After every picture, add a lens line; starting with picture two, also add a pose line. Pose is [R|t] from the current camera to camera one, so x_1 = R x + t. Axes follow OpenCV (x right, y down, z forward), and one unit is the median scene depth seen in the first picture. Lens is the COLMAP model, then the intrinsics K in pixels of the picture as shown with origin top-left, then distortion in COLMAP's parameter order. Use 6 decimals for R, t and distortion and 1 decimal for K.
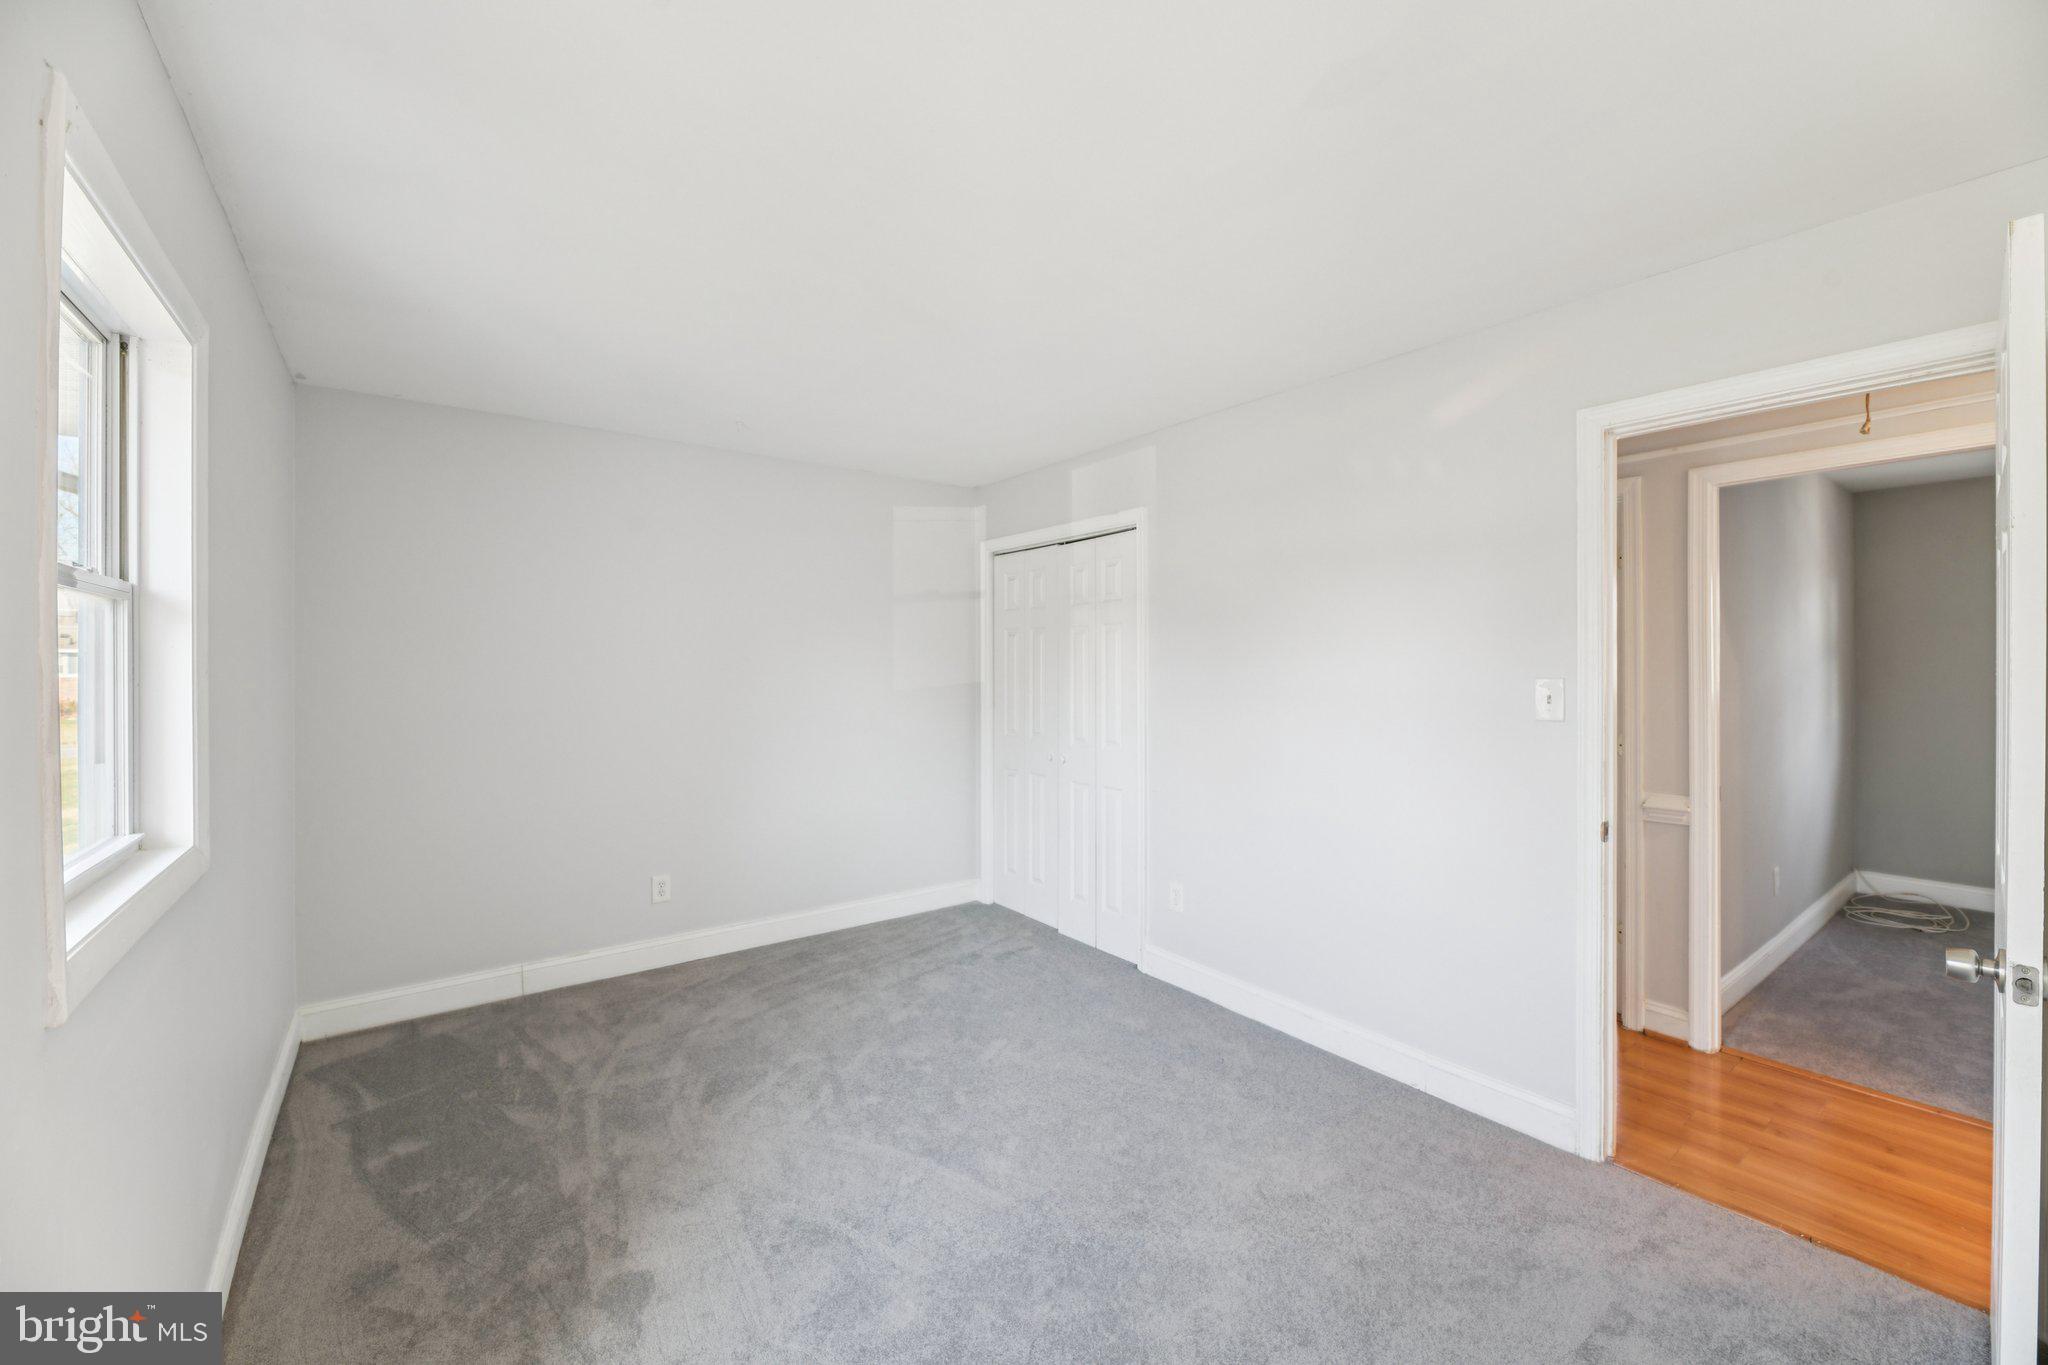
lens RADIAL K [[835.2, 0, 1028.3], [0, 835.2, 661.1], [0, 0, 1]] dist [-0.001213, -0.000313]
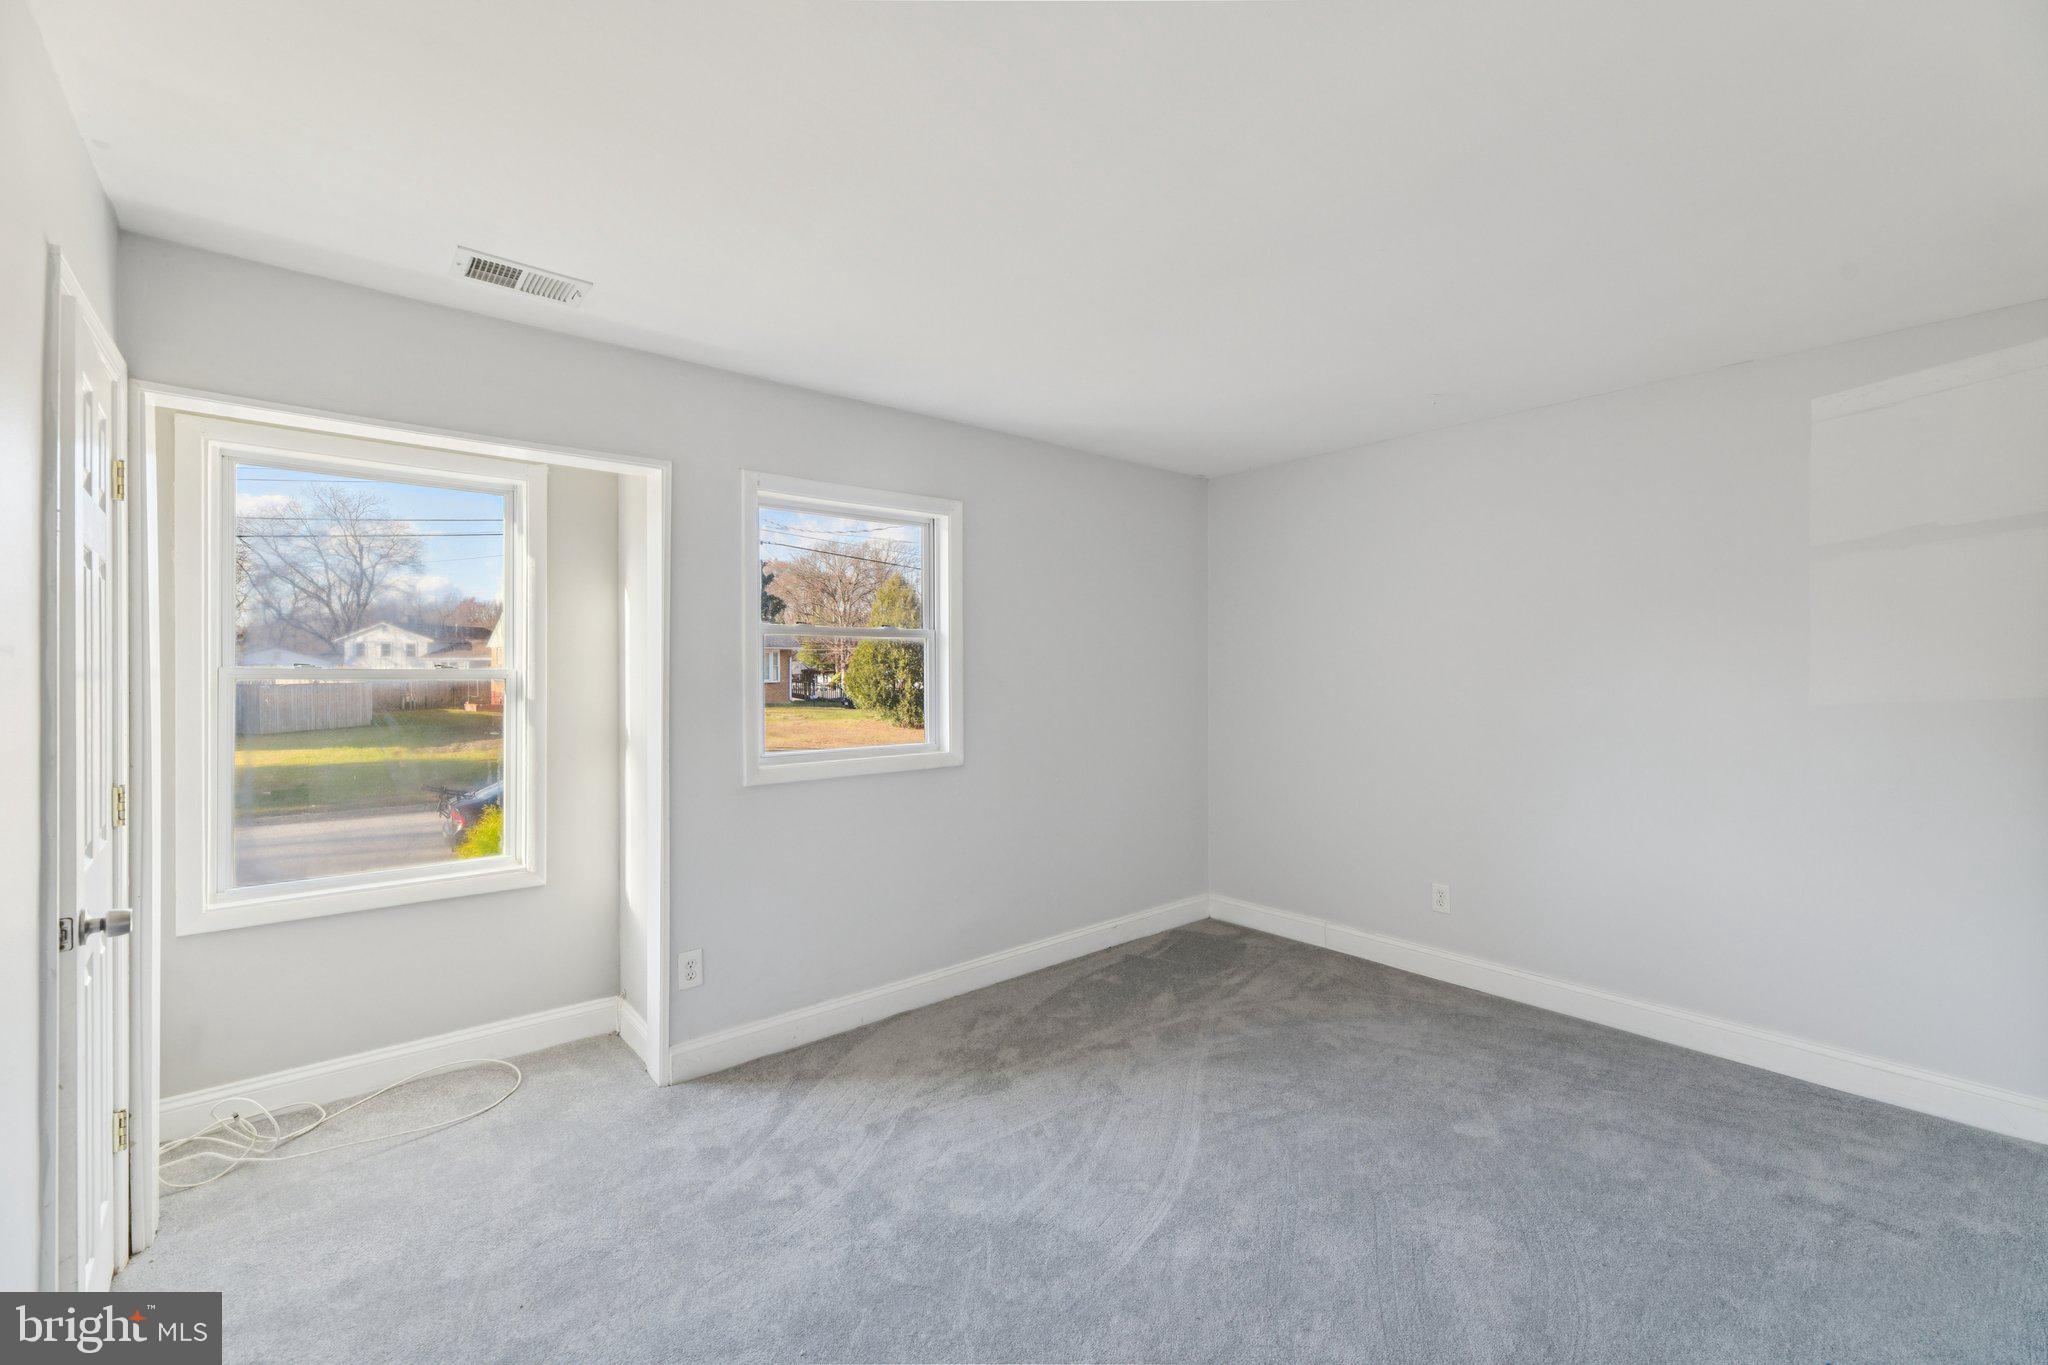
lens RADIAL K [[835.2, 0, 1028.3], [0, 835.2, 661.1], [0, 0, 1]] dist [-0.001213, -0.000313]
pose [[0.054050, -0.008840, -0.998499, 0.588440], [0.003573, 0.999956, -0.008659, 0.010241], [0.998532, -0.003099, 0.054079, 0.575693]]
